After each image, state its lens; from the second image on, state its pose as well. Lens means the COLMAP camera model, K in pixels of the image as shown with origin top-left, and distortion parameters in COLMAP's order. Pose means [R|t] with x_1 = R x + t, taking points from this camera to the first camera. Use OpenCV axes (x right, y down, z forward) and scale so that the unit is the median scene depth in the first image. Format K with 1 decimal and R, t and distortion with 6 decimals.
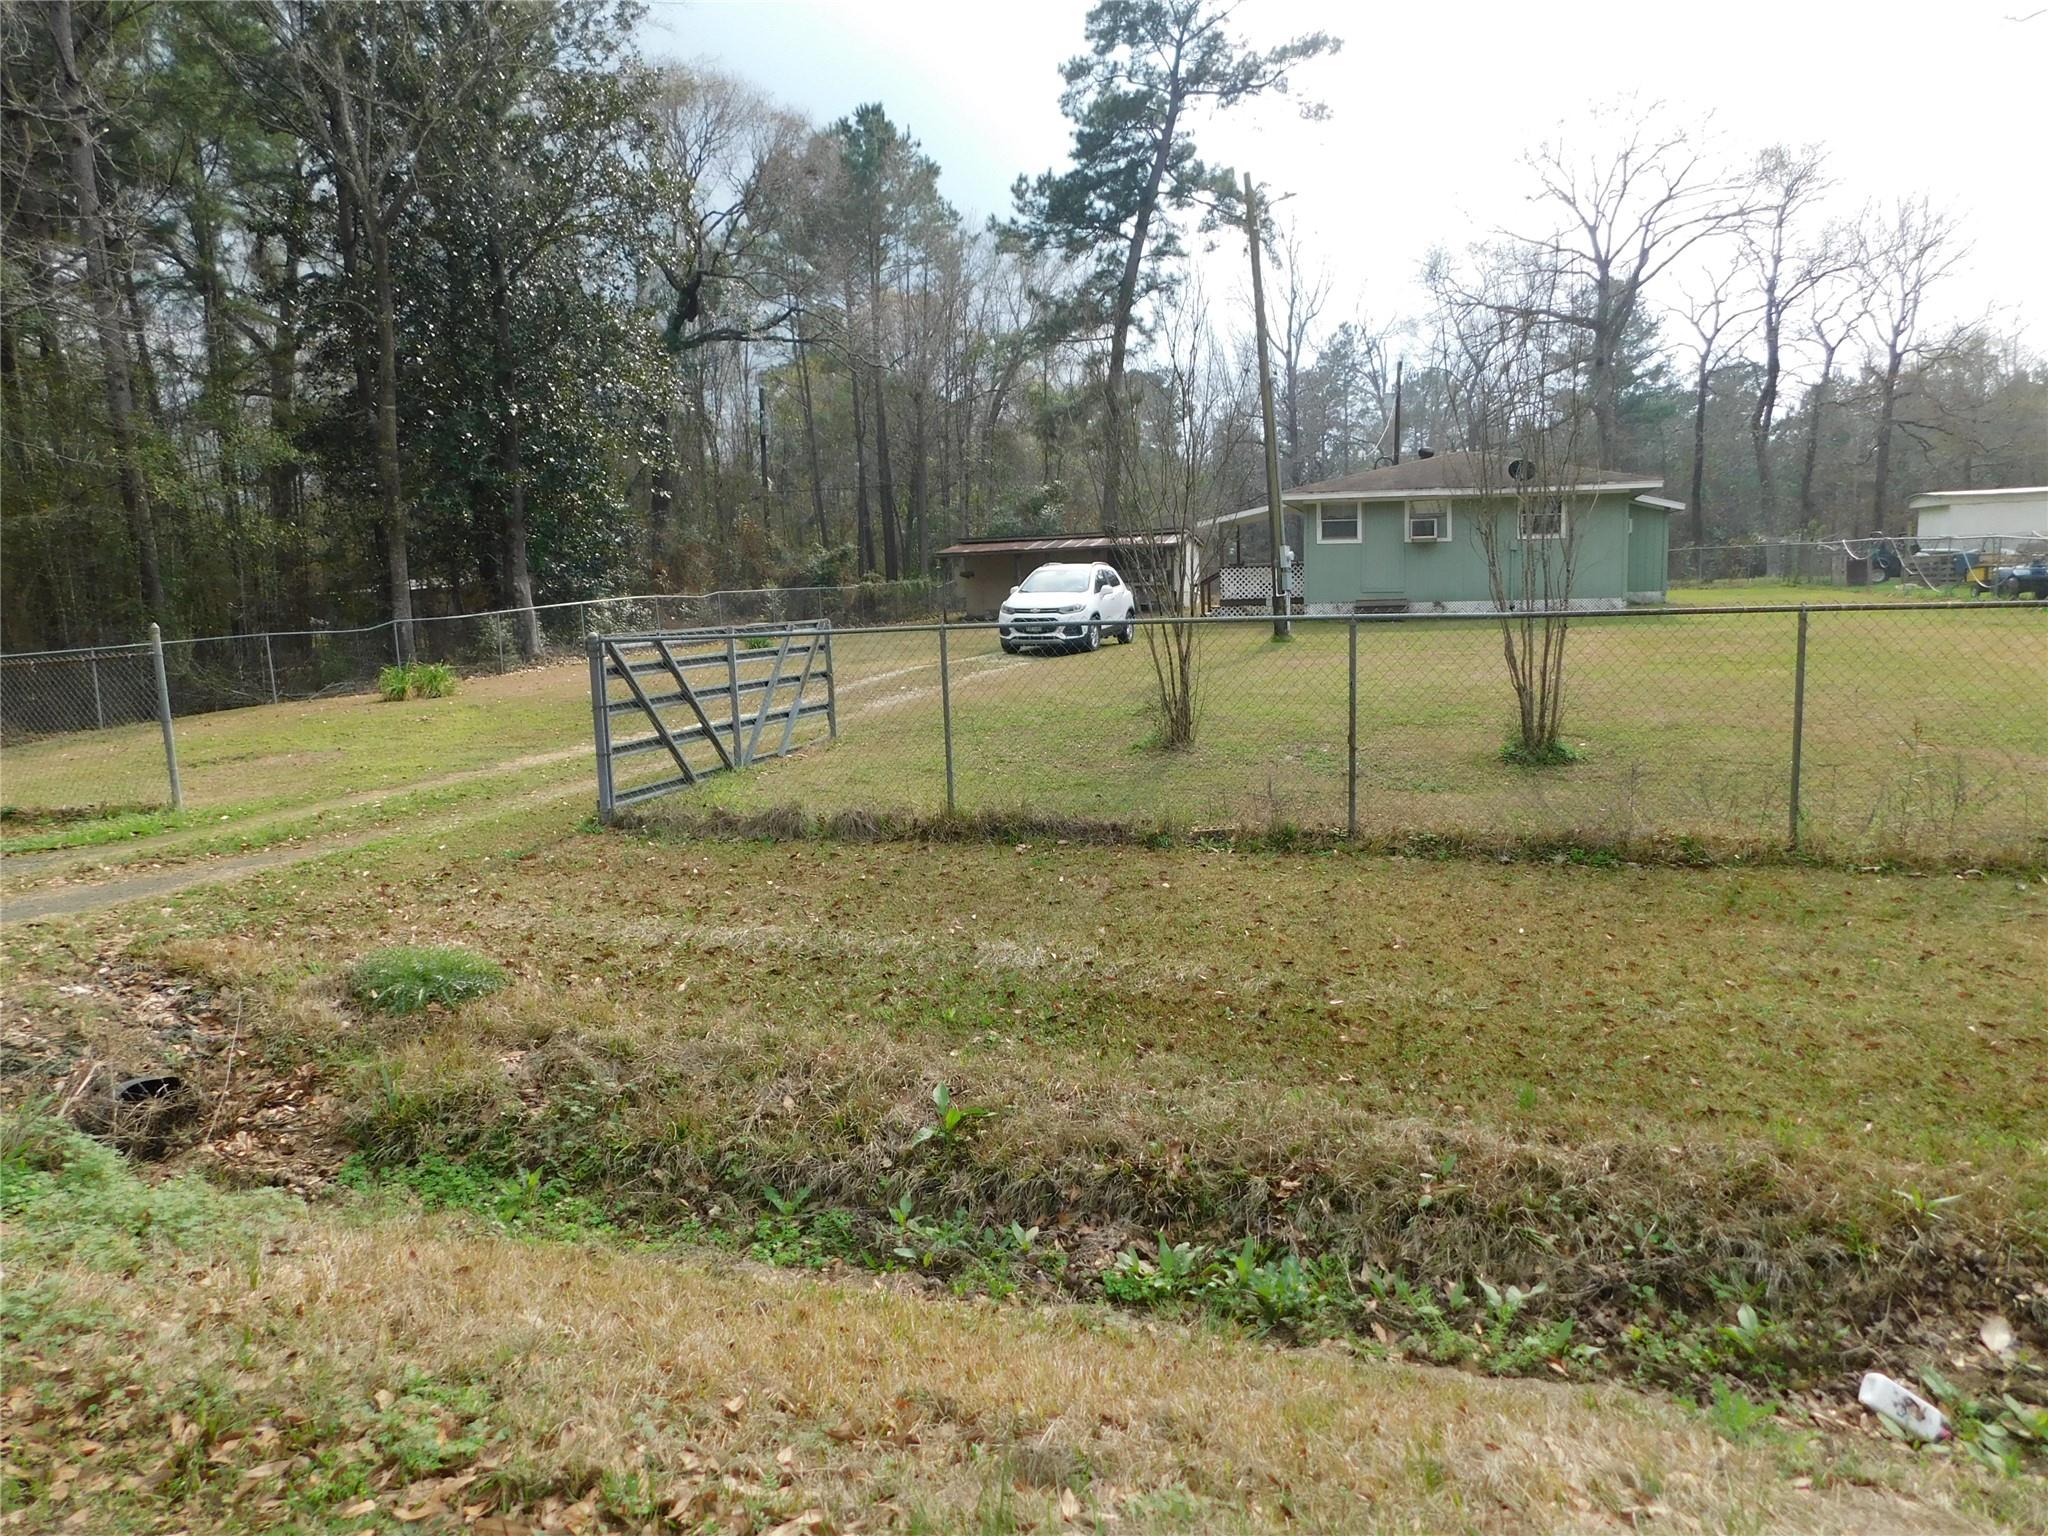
lens RADIAL K [[1351.5, 0, 1027.7], [0, 1351.5, 779.2], [0, 0, 1]] dist [-0.081259, 0.067602]
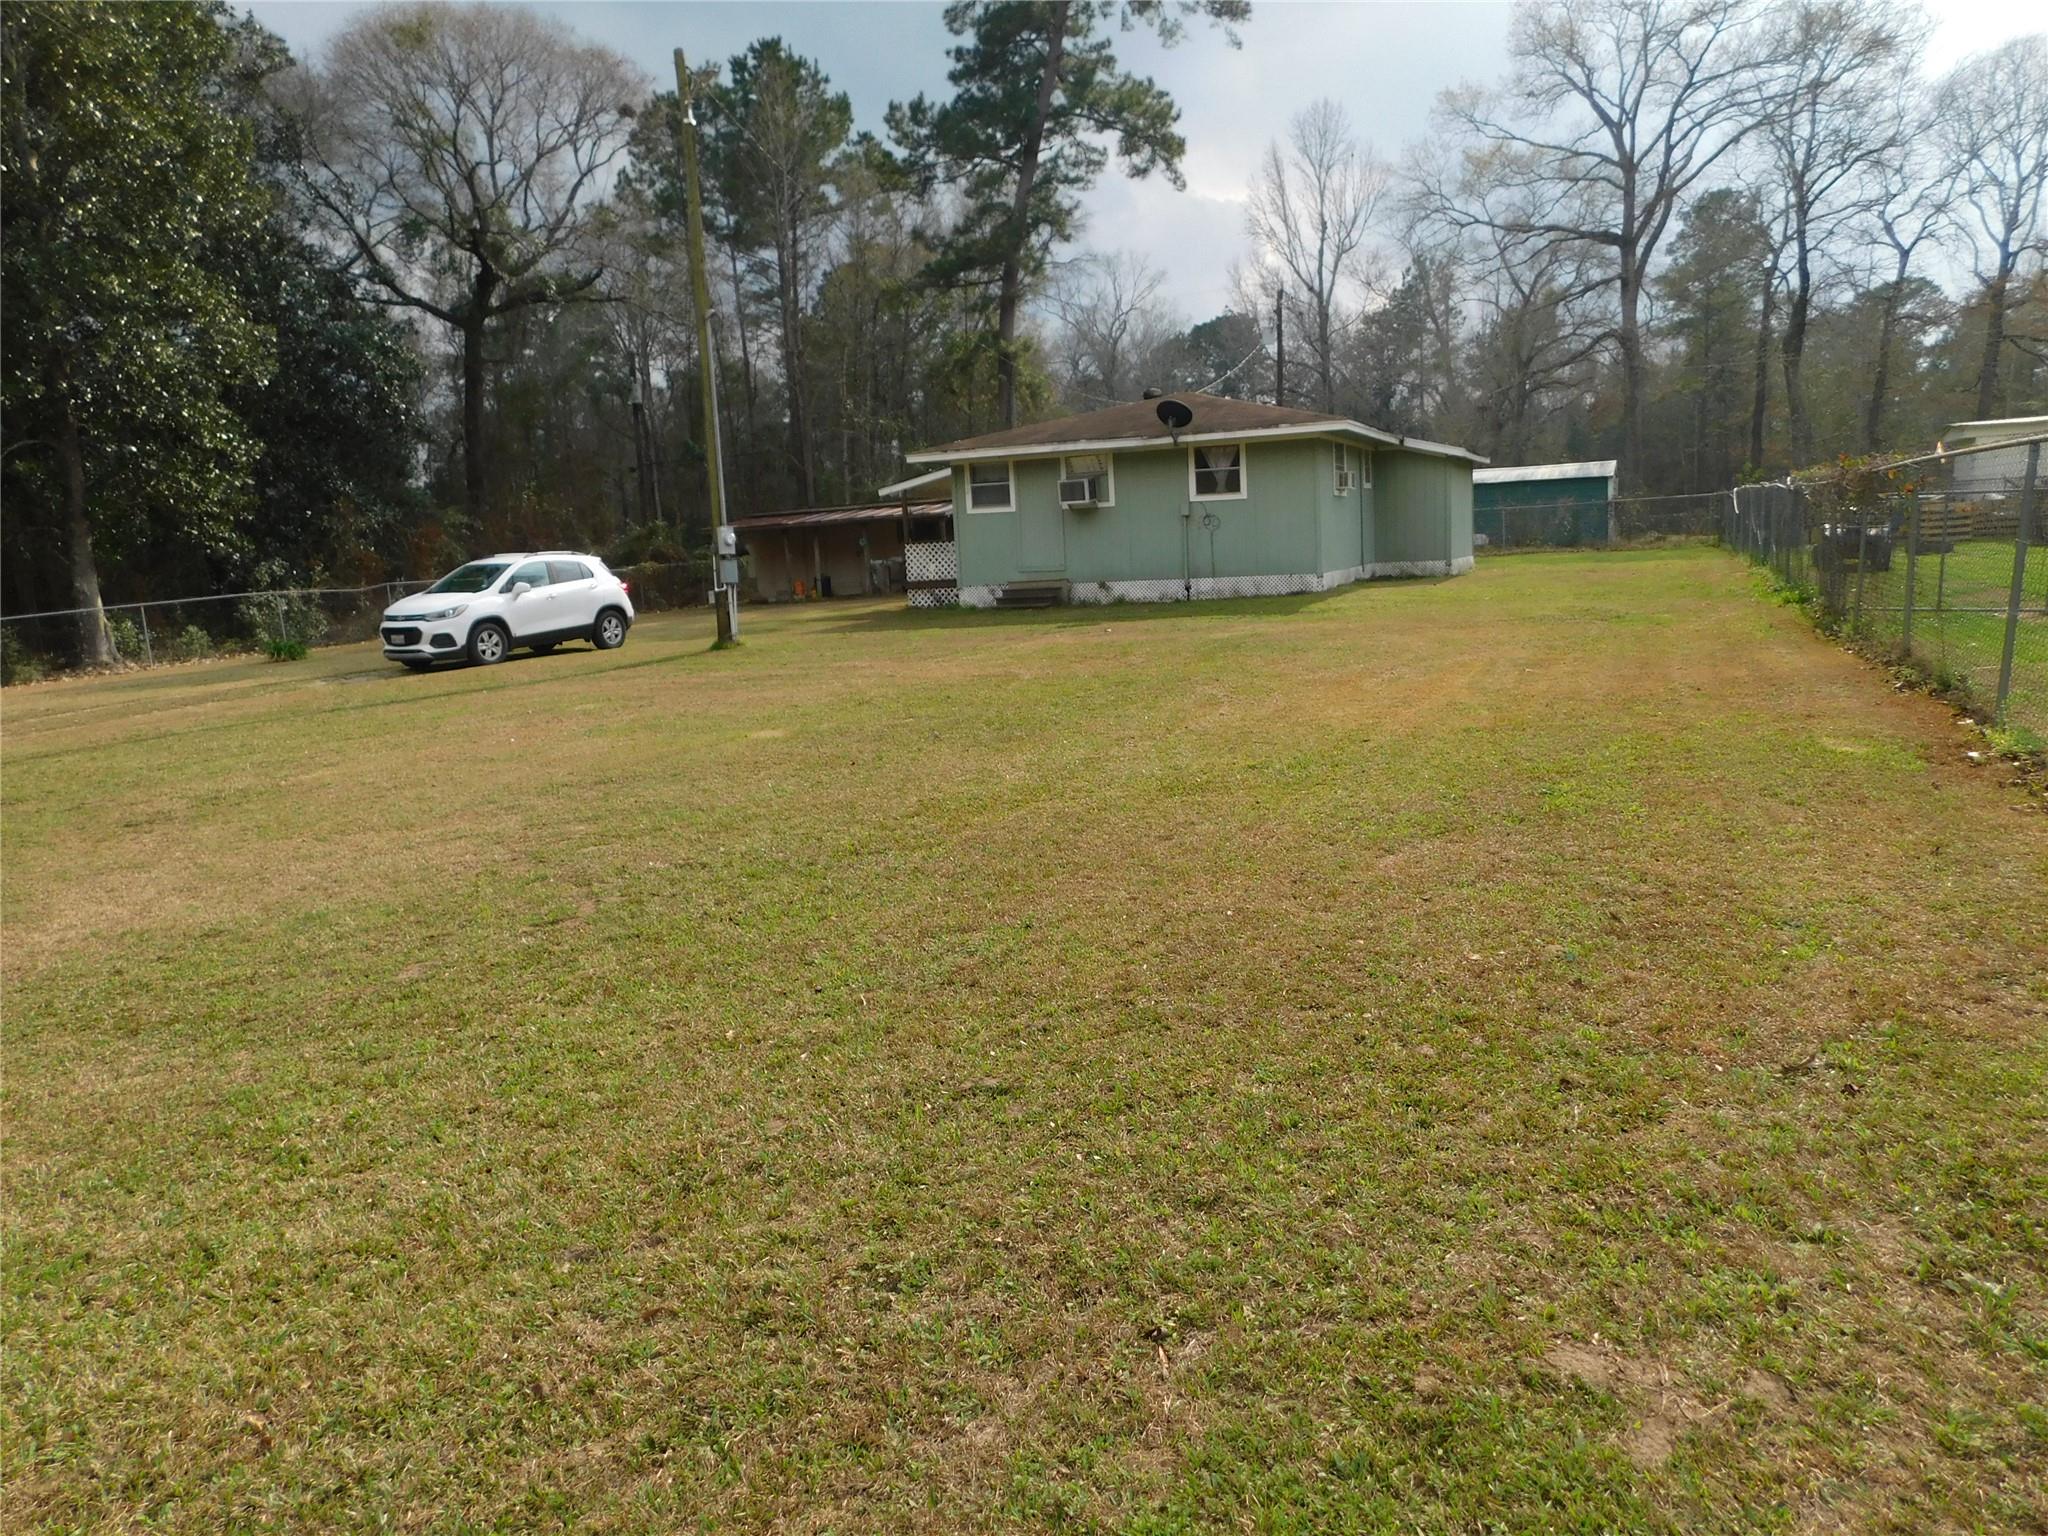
lens RADIAL K [[1351.5, 0, 1027.7], [0, 1351.5, 779.2], [0, 0, 1]] dist [-0.081259, 0.067602]
pose [[0.990659, 0.003001, -0.136328, 1.071399], [0.001090, 0.999552, 0.029924, -0.111059], [0.136357, -0.029794, 0.990212, 0.545661]]
